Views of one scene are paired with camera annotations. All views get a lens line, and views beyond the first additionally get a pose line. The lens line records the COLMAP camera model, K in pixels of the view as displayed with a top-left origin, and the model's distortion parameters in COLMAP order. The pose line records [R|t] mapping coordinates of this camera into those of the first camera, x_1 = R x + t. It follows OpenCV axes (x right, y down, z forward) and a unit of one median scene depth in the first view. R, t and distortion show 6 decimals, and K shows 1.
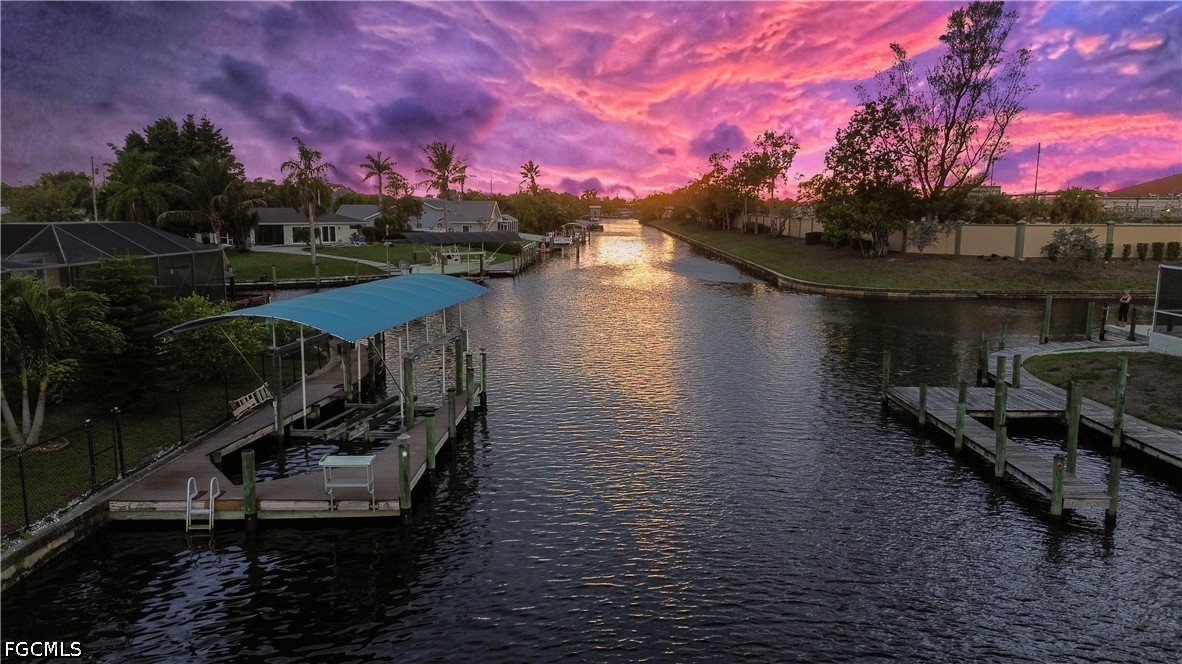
lens RADIAL K [[835.8, 0, 591.0], [0, 835.8, 332.0], [0, 0, 1]] dist [0.078475, -0.088212]
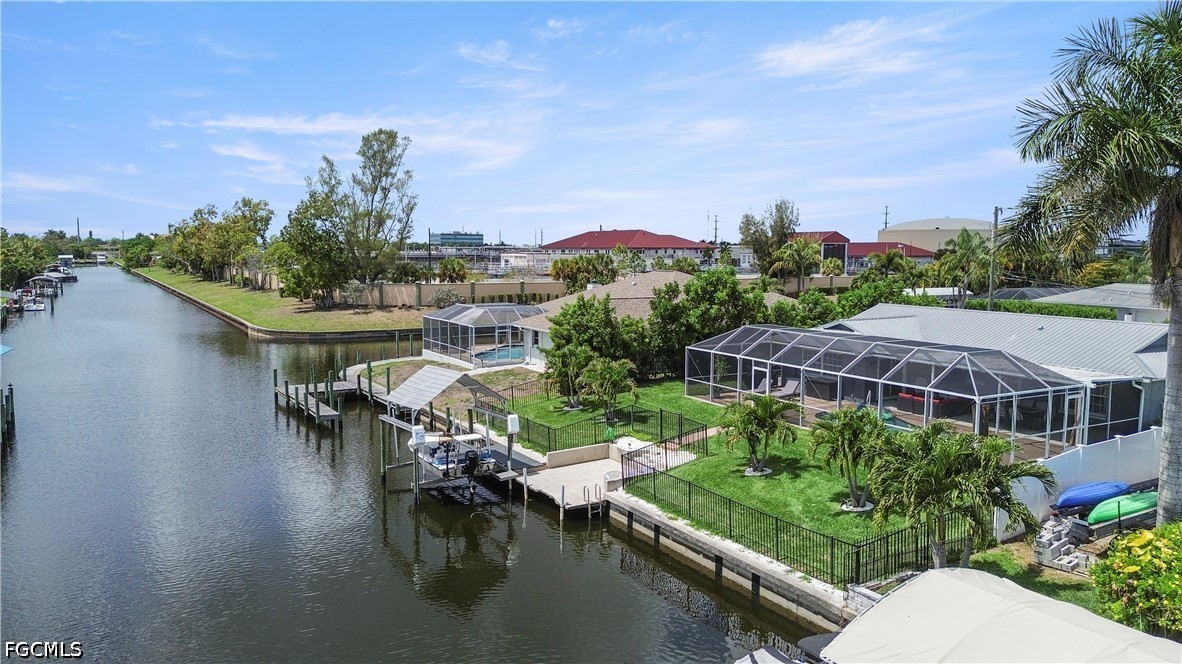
lens RADIAL K [[835.8, 0, 591.0], [0, 835.8, 332.0], [0, 0, 1]] dist [0.078475, -0.088212]
pose [[0.847067, -0.051066, 0.529027, -0.011279], [0.076484, 0.996725, -0.026253, 0.011508], [-0.525954, 0.062701, 0.848199, -0.232131]]
